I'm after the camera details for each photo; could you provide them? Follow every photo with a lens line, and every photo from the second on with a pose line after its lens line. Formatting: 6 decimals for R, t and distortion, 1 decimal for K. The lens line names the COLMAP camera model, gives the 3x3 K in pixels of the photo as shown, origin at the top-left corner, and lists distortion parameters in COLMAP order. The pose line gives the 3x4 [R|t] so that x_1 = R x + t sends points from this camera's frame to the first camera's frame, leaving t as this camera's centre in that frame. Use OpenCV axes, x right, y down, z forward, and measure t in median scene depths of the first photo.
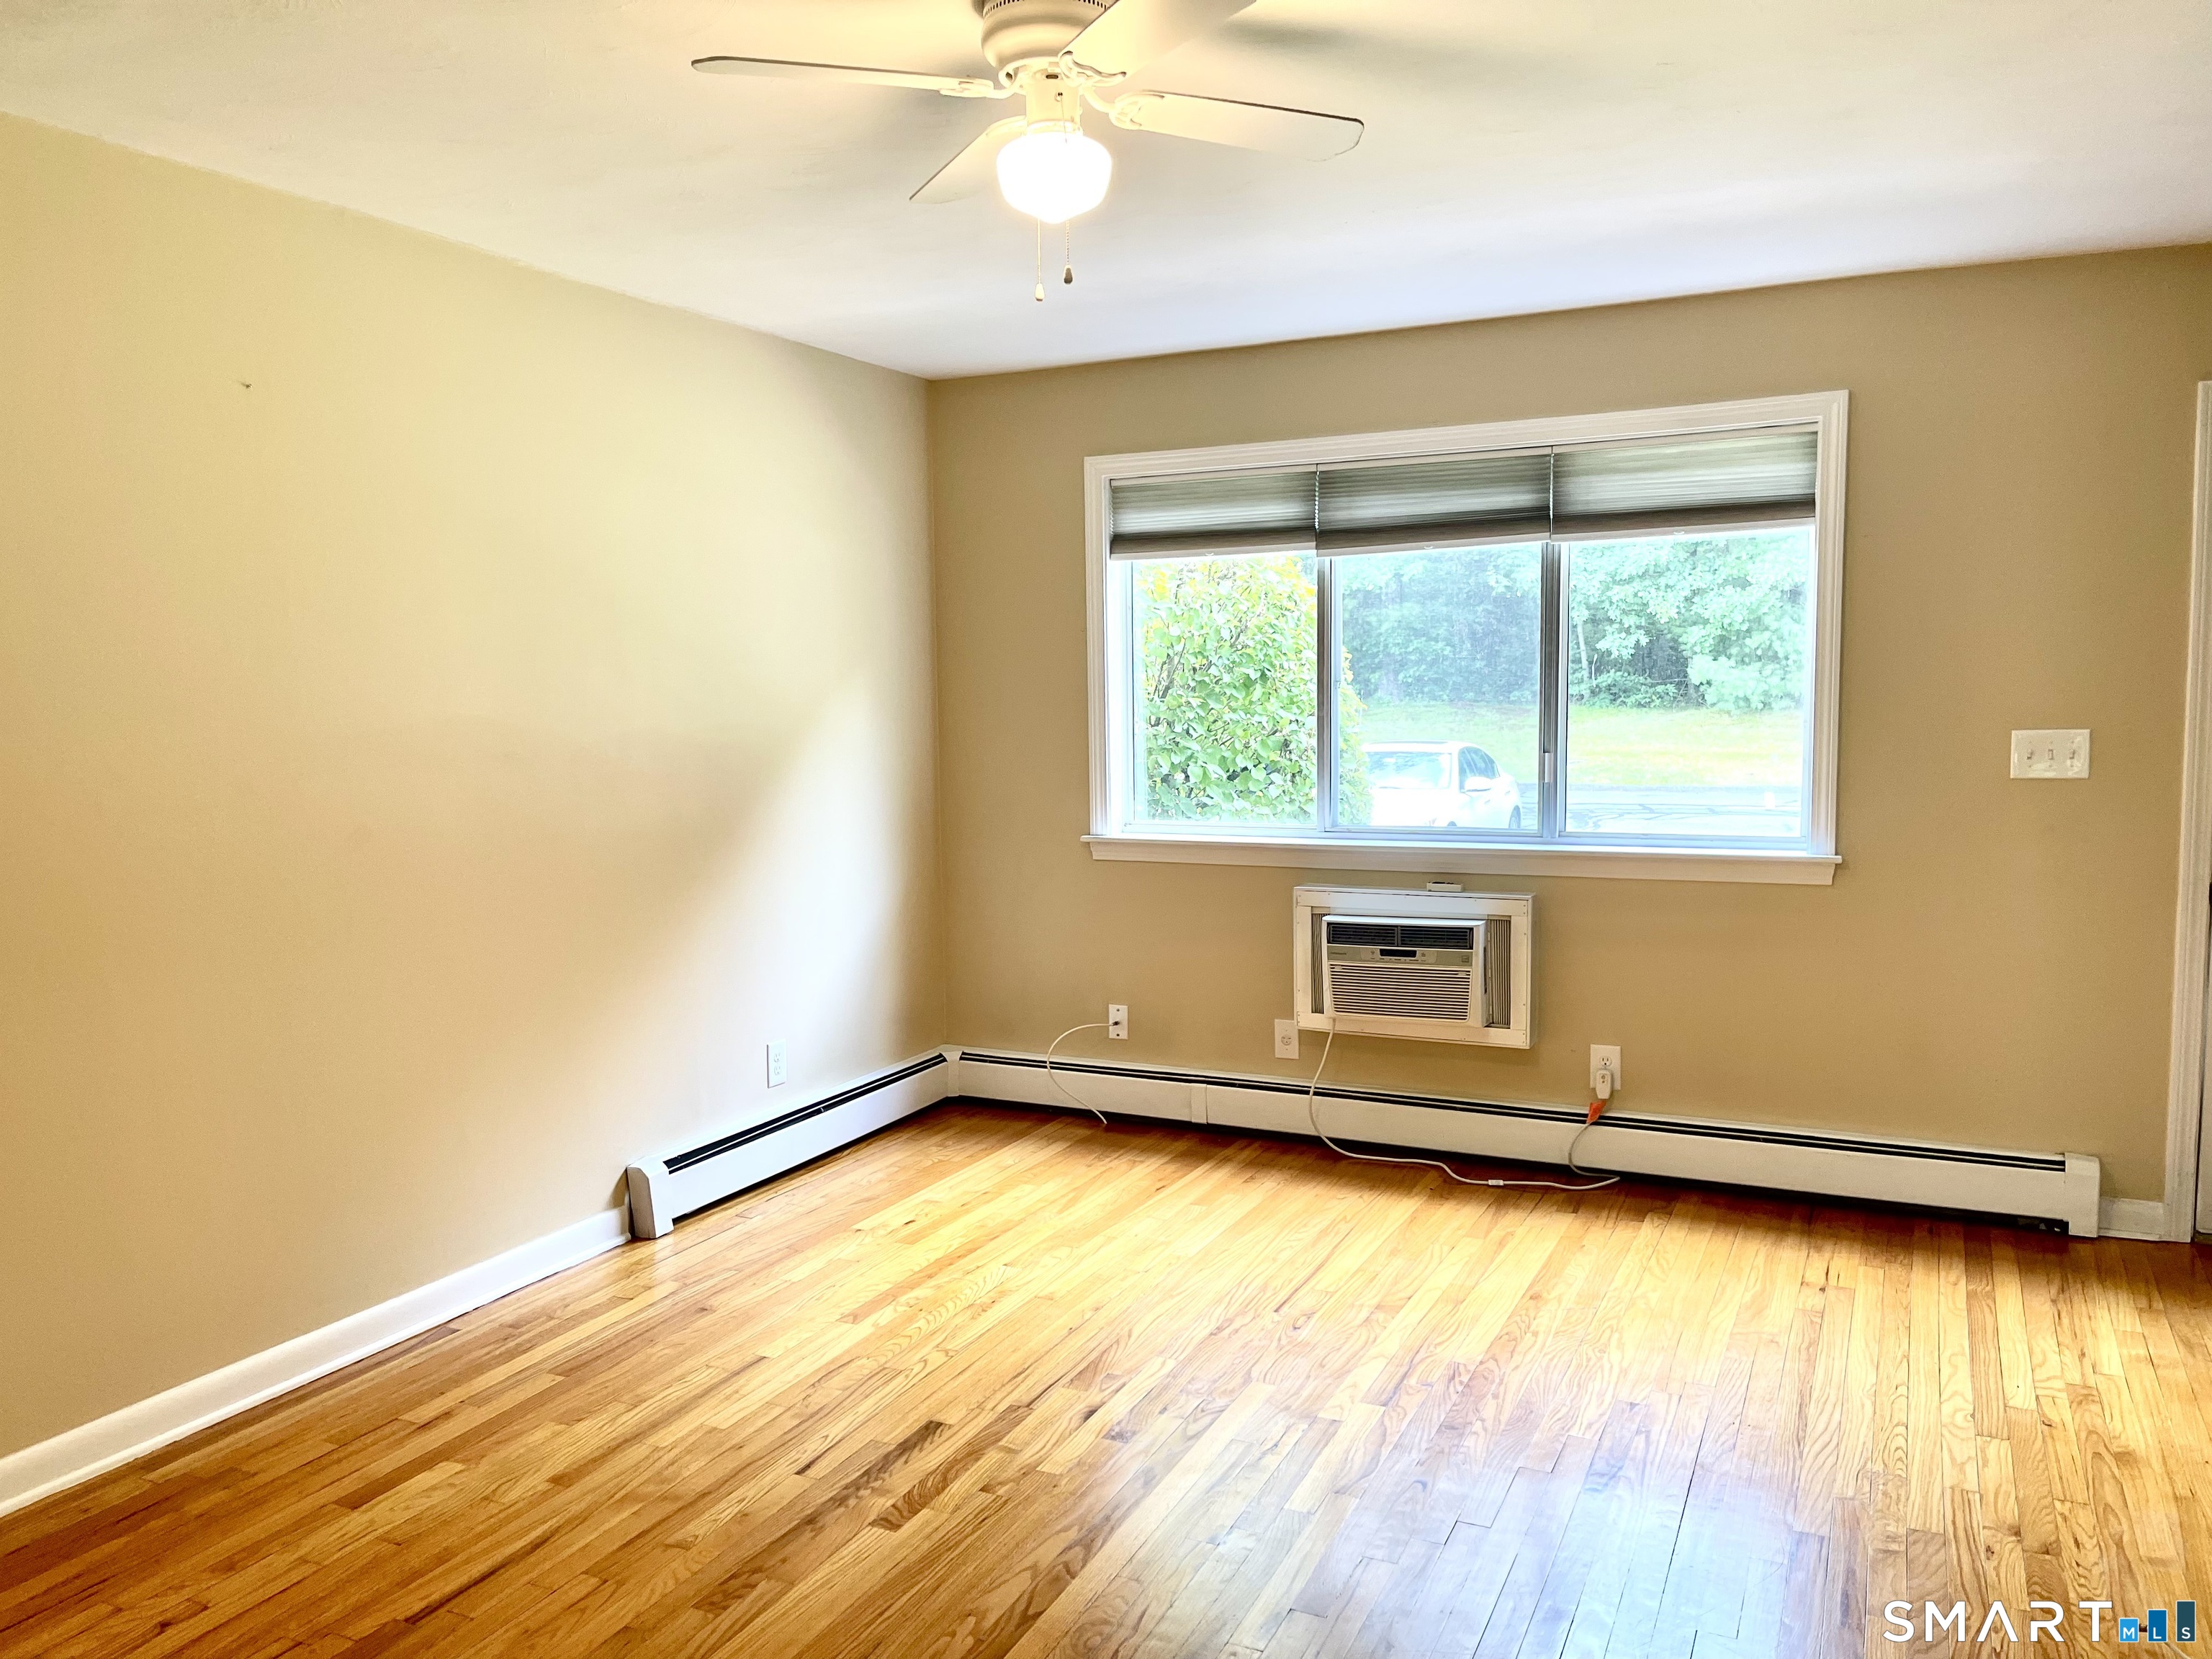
lens RADIAL K [[1659.5, 0, 1094.7], [0, 1659.5, 825.1], [0, 0, 1]] dist [0.097352, -0.107435]
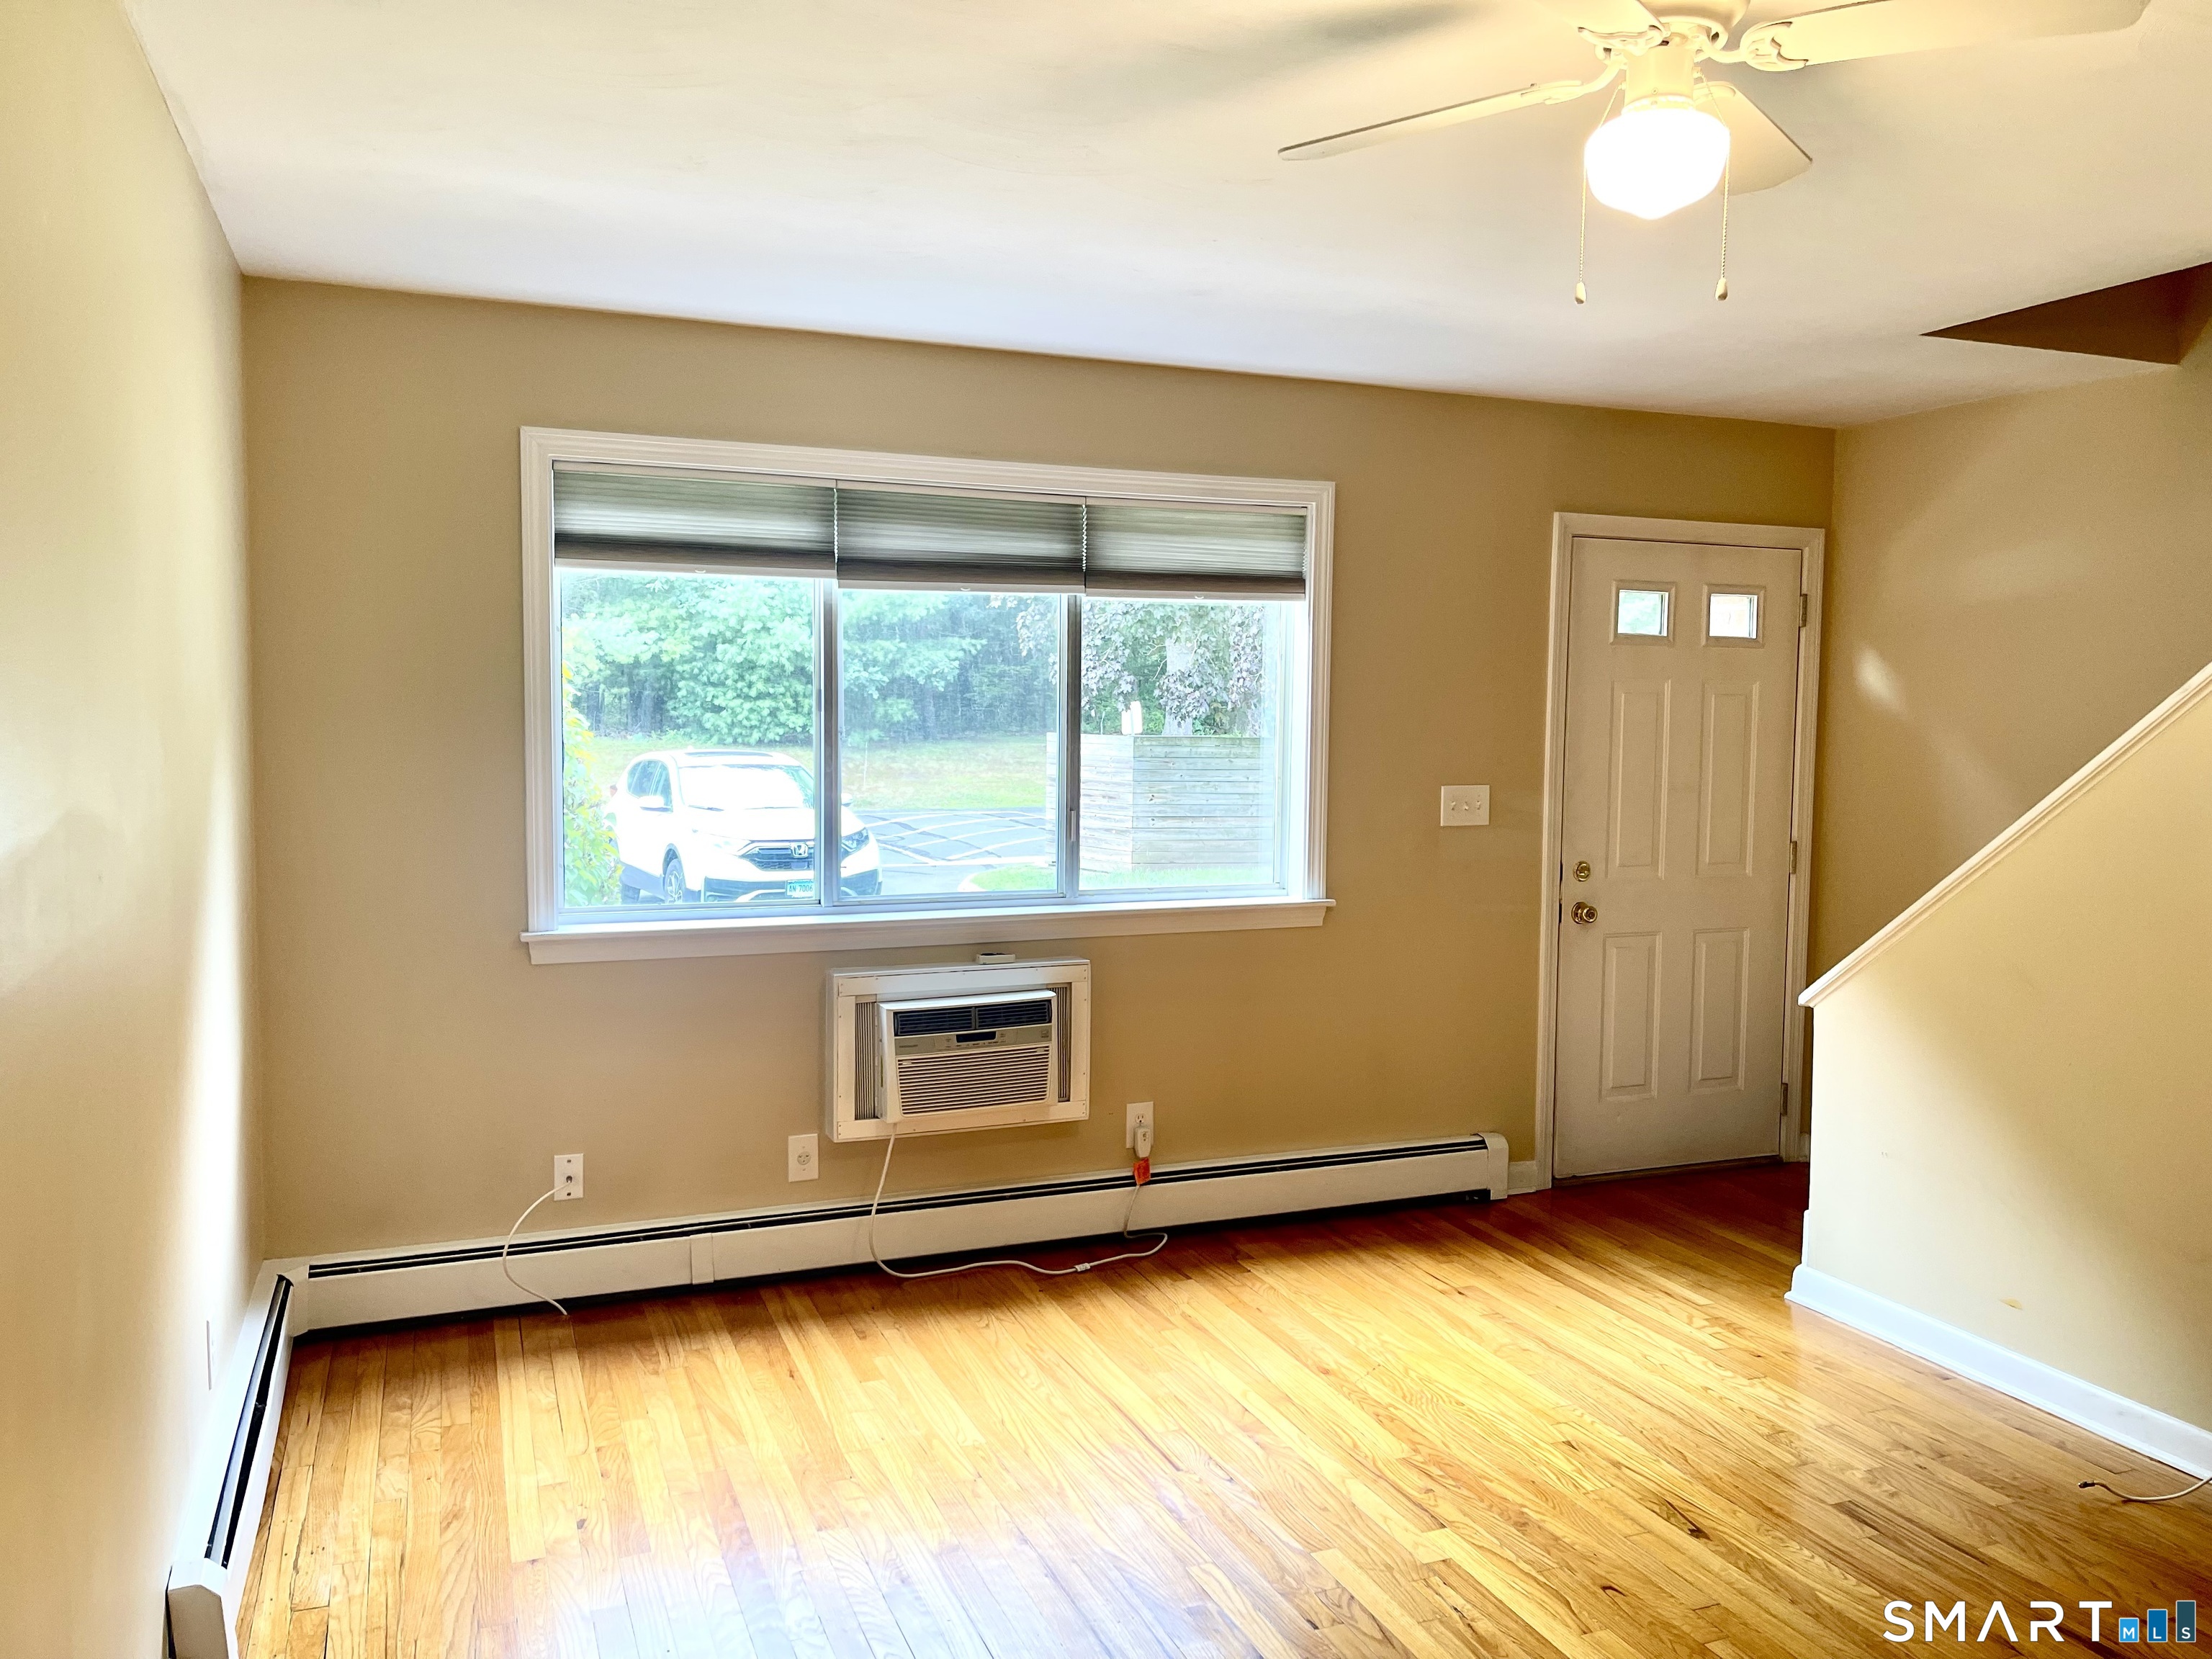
lens RADIAL K [[1659.5, 0, 1094.7], [0, 1659.5, 825.1], [0, 0, 1]] dist [0.097352, -0.107435]
pose [[0.673306, -0.030059, 0.738753, -0.439413], [0.043731, 0.999043, 0.000793, -0.035805], [-0.738070, 0.031773, 0.673976, 0.347446]]
